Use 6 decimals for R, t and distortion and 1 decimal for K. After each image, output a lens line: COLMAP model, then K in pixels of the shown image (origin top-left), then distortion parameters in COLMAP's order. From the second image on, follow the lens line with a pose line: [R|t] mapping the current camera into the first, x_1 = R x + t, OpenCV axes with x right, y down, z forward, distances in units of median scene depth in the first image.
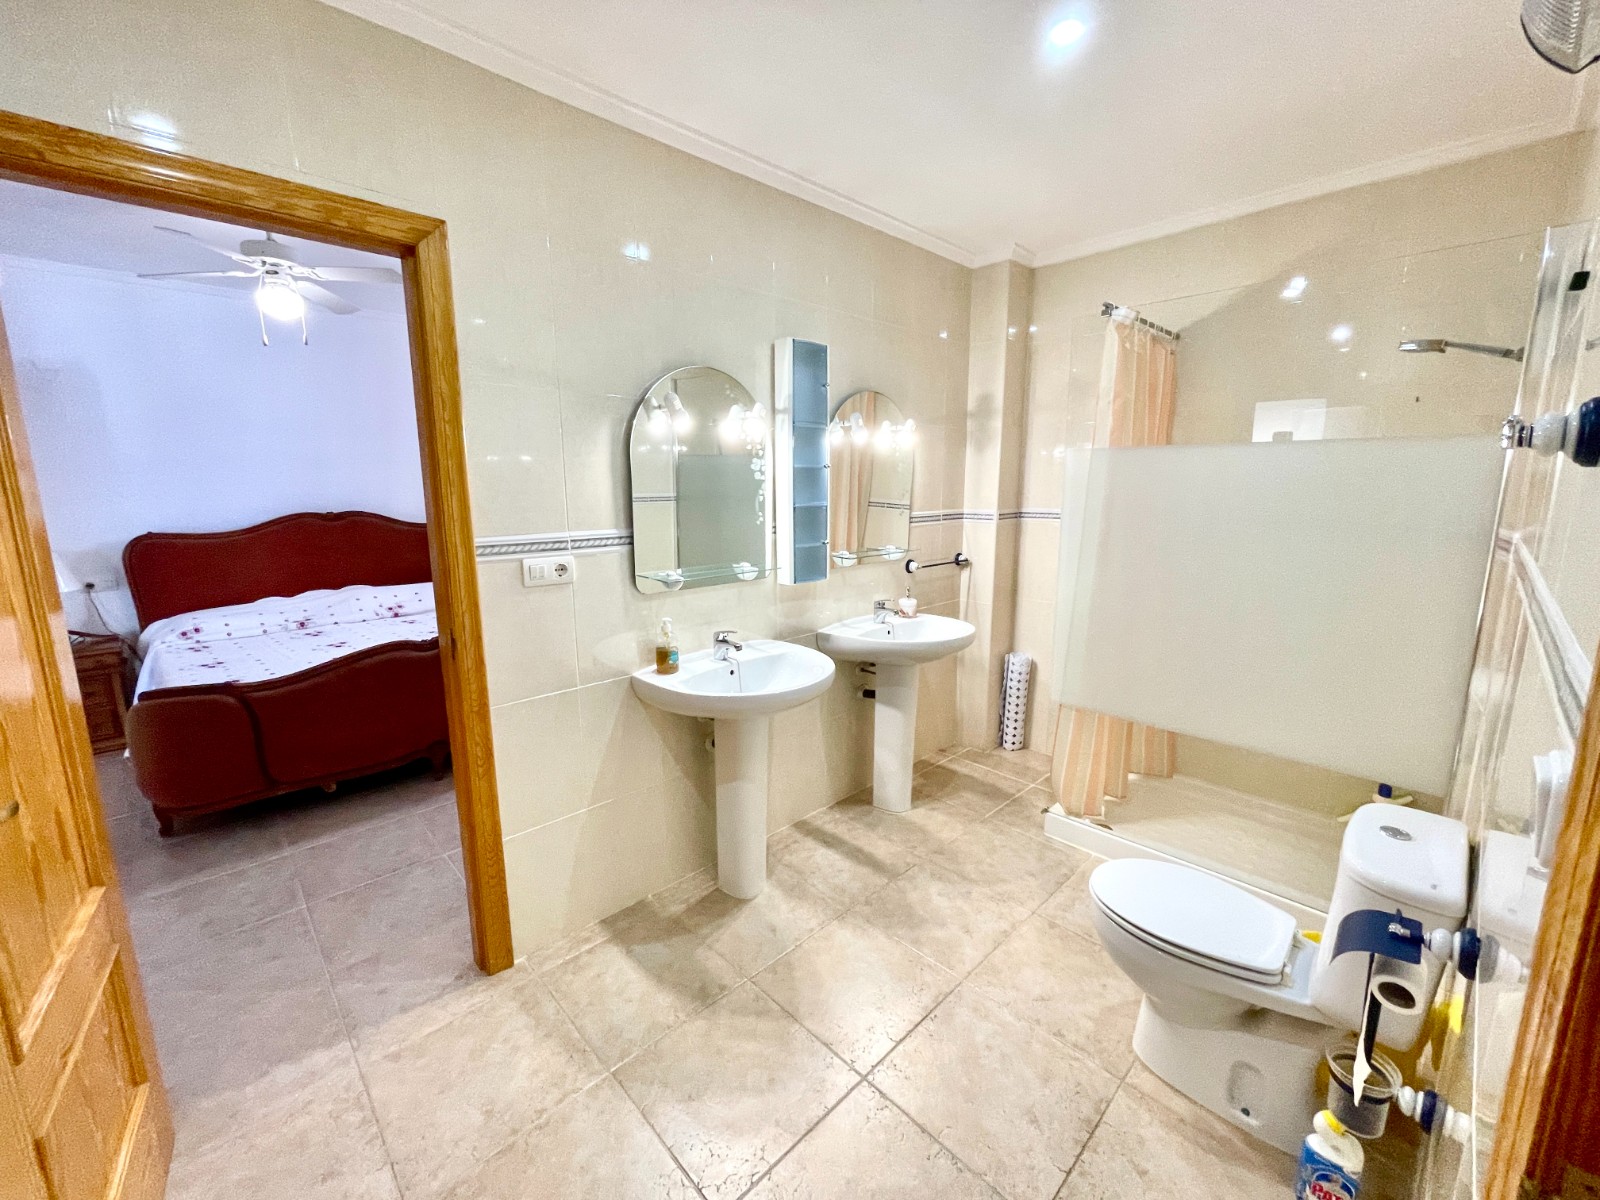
lens RADIAL K [[638.4, 0, 800.0], [0, 638.4, 600.0], [0, 0, 1]] dist [-0.018158, 0.007793]
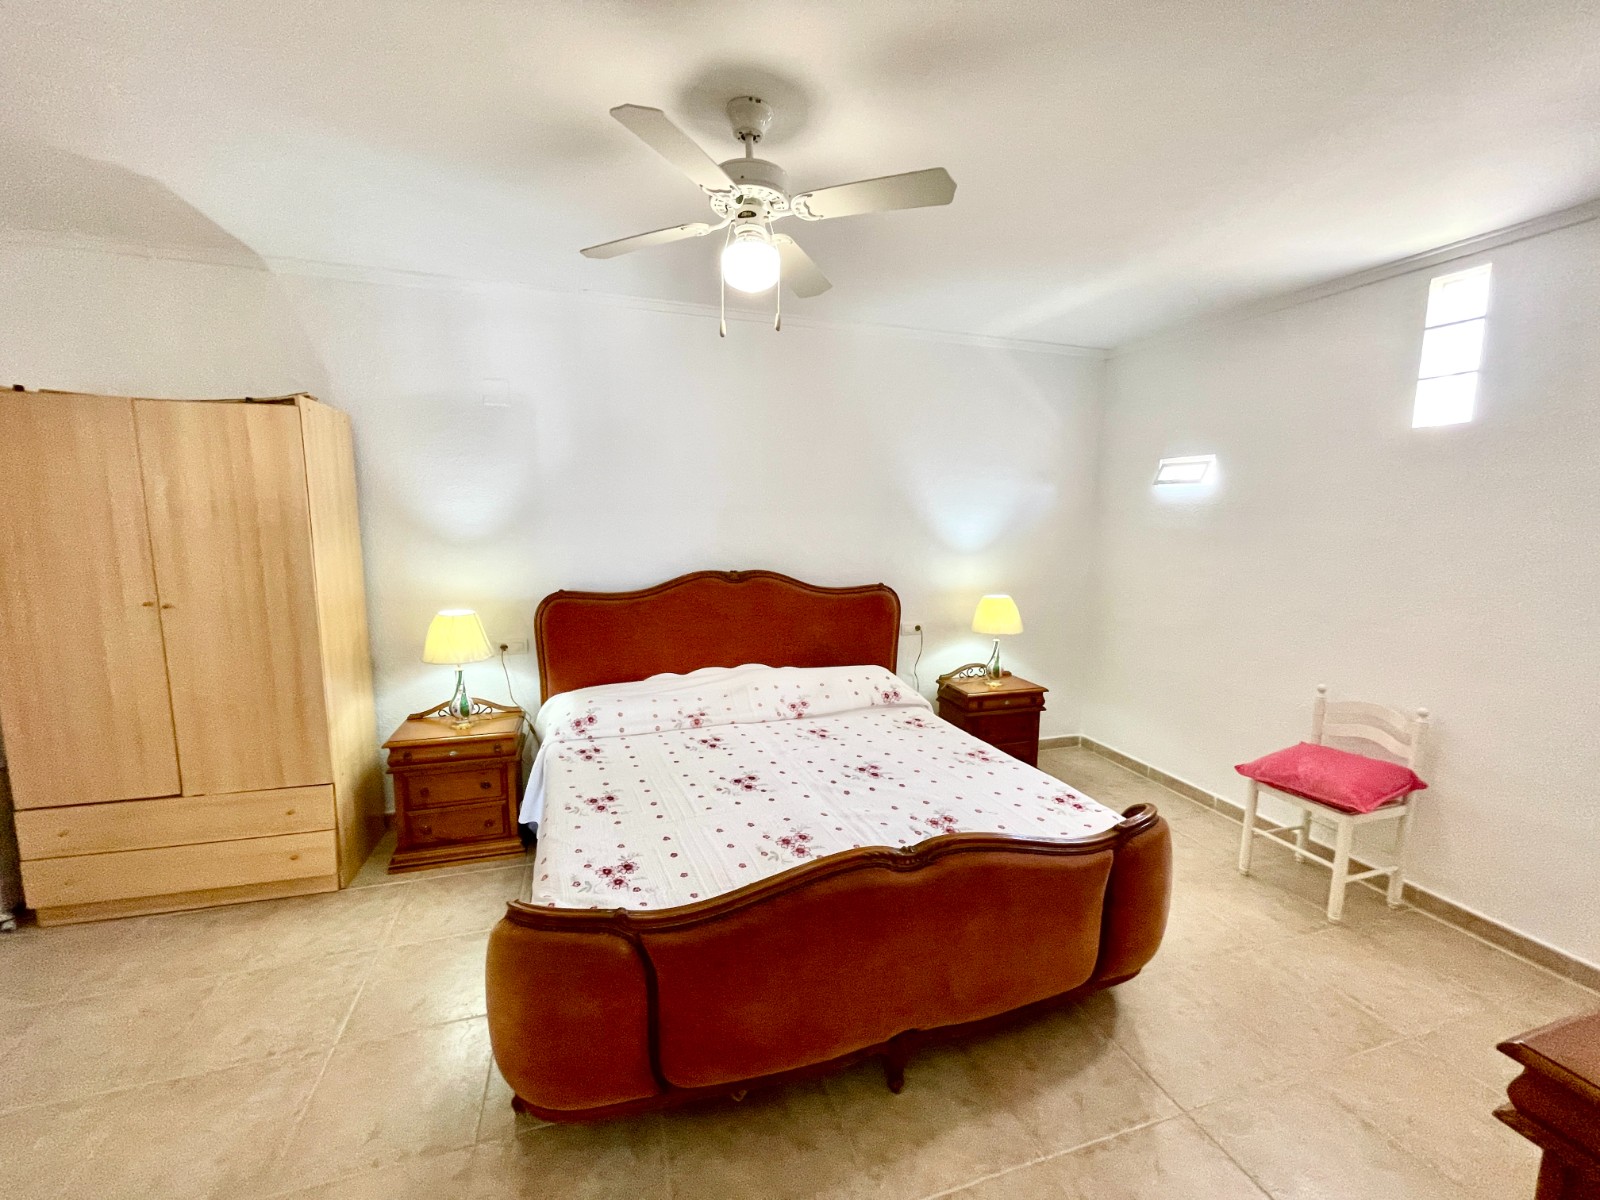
lens RADIAL K [[638.4, 0, 800.0], [0, 638.4, 600.0], [0, 0, 1]] dist [-0.018158, 0.007793]
pose [[0.897119, 0.076110, -0.435185, -0.365915], [-0.098576, 0.994700, -0.029248, -0.100026], [0.430652, 0.069137, 0.899866, 0.366860]]
